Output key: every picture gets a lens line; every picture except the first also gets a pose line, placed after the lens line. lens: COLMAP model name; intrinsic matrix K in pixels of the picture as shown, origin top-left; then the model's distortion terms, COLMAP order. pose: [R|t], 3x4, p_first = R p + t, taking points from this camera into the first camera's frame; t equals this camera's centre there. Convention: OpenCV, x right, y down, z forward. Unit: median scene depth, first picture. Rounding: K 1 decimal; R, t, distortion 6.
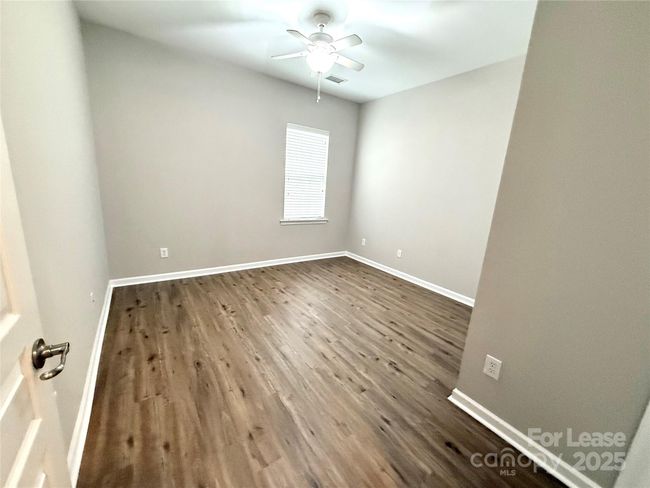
lens RADIAL K [[259.3, 0, 325.7], [0, 259.3, 243.4], [0, 0, 1]] dist [-0.001944, 0.000999]
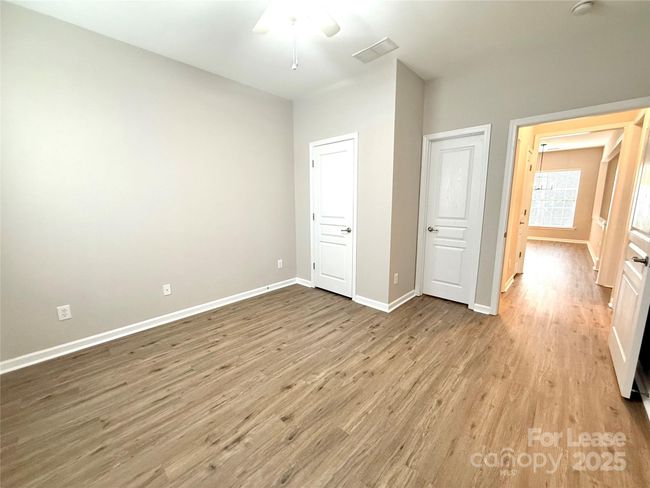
lens RADIAL K [[259.3, 0, 327.2], [0, 259.3, 238.6], [0, 0, 1]] dist [-0.001944, 0.000999]
pose [[-0.200317, -0.210722, 0.956802, -0.667329], [0.213158, 0.943828, 0.252491, -0.264100], [-0.956262, 0.254528, -0.144148, 1.005390]]
